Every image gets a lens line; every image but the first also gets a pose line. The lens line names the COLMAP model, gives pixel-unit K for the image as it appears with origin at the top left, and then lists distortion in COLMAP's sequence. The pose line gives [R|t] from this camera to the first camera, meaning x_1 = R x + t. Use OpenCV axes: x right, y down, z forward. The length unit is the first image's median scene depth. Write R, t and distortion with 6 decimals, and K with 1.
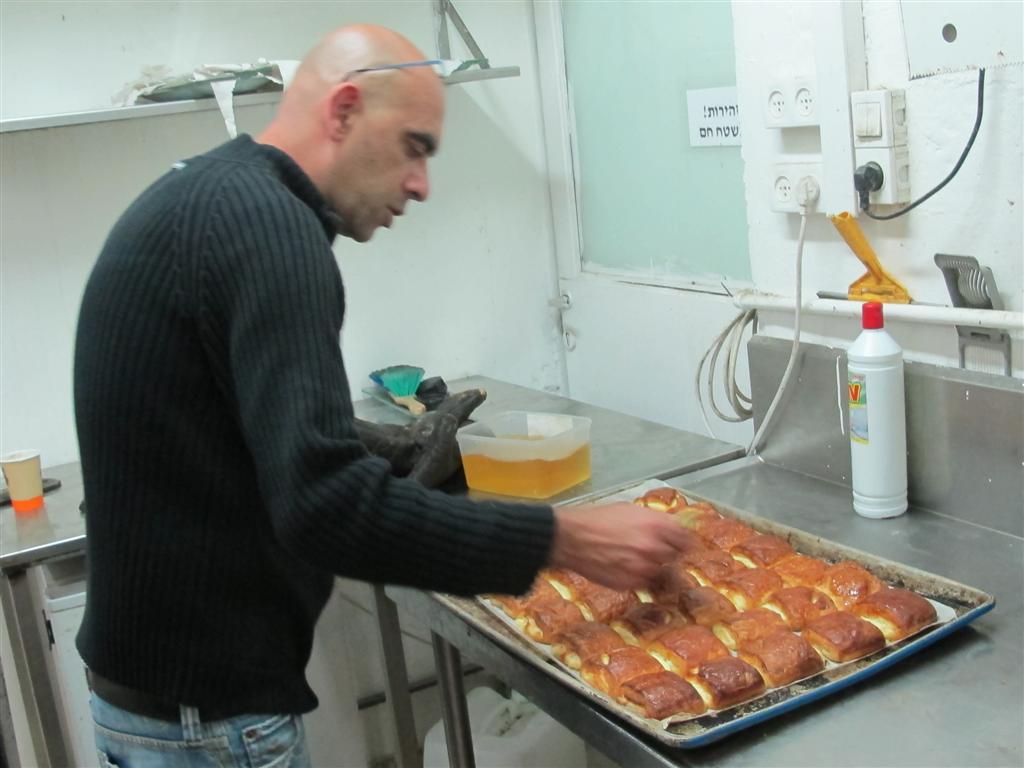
lens RADIAL K [[1206.0, 0, 521.6], [0, 1206.0, 356.8], [0, 0, 1]] dist [-0.144045, 0.072699]
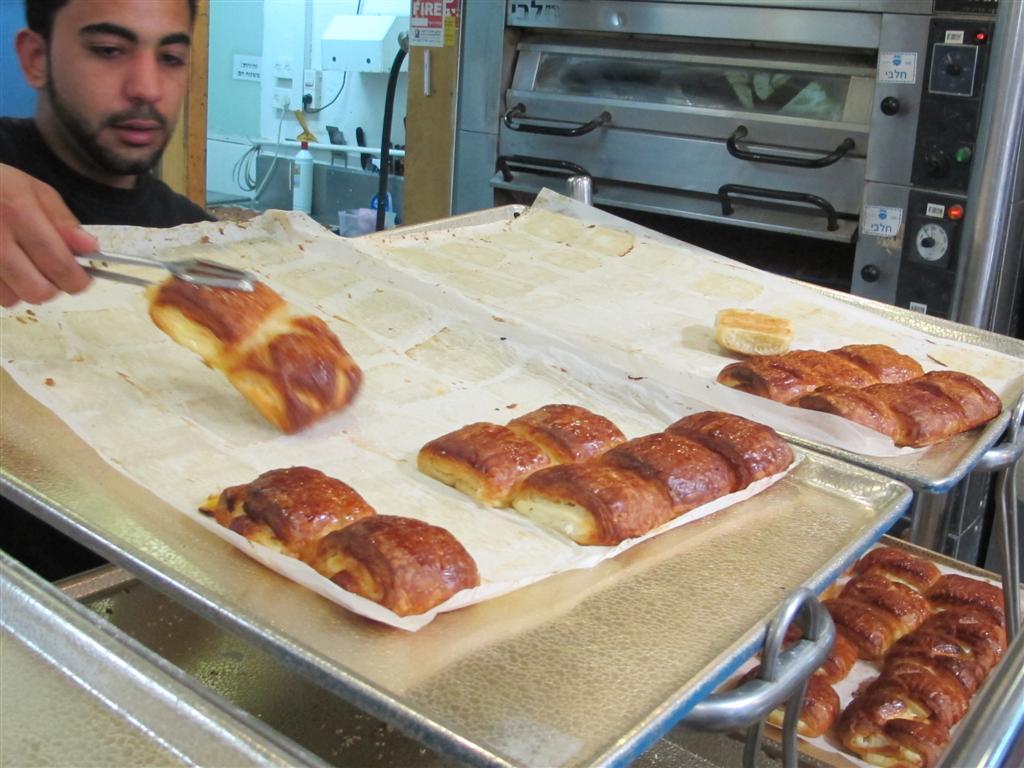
lens RADIAL K [[1206.0, 0, 521.6], [0, 1206.0, 356.8], [0, 0, 1]] dist [-0.144045, 0.072699]
pose [[0.886067, 0.058390, 0.459865, -0.548737], [-0.081432, 0.996215, 0.030413, 0.345673], [-0.456348, -0.064396, 0.887468, -1.870872]]
